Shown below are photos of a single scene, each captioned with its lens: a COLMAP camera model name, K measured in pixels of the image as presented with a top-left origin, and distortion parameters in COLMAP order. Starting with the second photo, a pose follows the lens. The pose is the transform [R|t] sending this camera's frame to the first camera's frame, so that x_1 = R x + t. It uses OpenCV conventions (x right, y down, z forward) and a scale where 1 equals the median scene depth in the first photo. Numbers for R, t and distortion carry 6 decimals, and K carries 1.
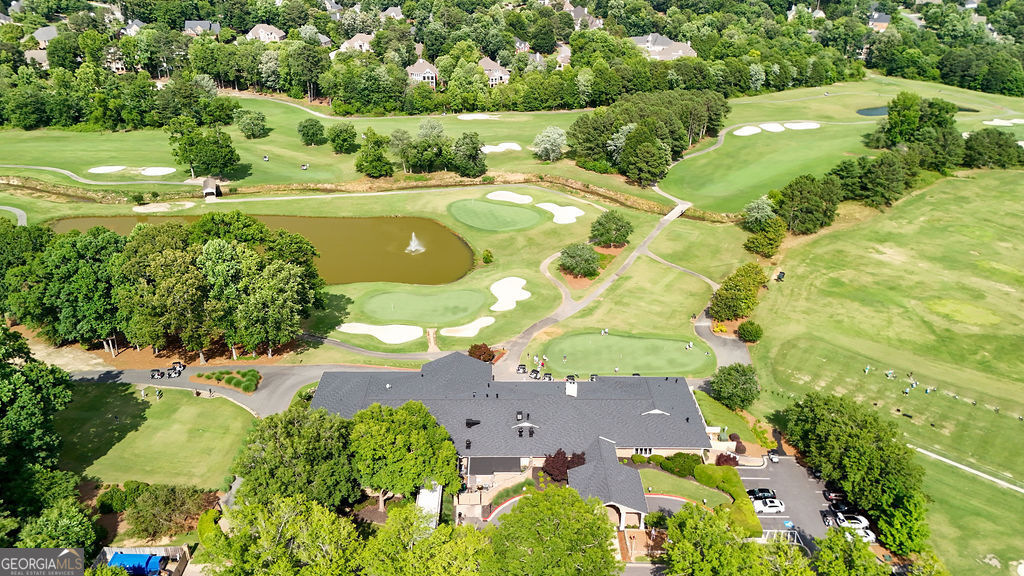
lens RADIAL K [[758.0, 0, 512.0], [0, 758.0, 288.0], [0, 0, 1]] dist [0.031123, -0.005227]
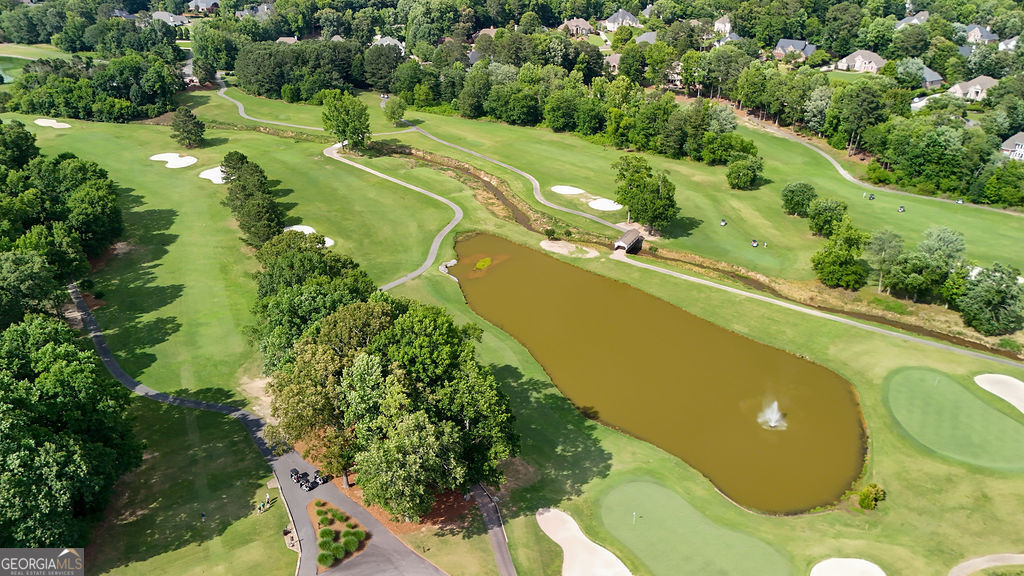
lens RADIAL K [[758.0, 0, 512.0], [0, 758.0, 288.0], [0, 0, 1]] dist [0.031123, -0.005227]
pose [[0.679748, 0.318303, -0.660777, 0.077912], [-0.323723, 0.938623, 0.119126, -0.112364], [0.658138, 0.132933, 0.741069, 0.229486]]
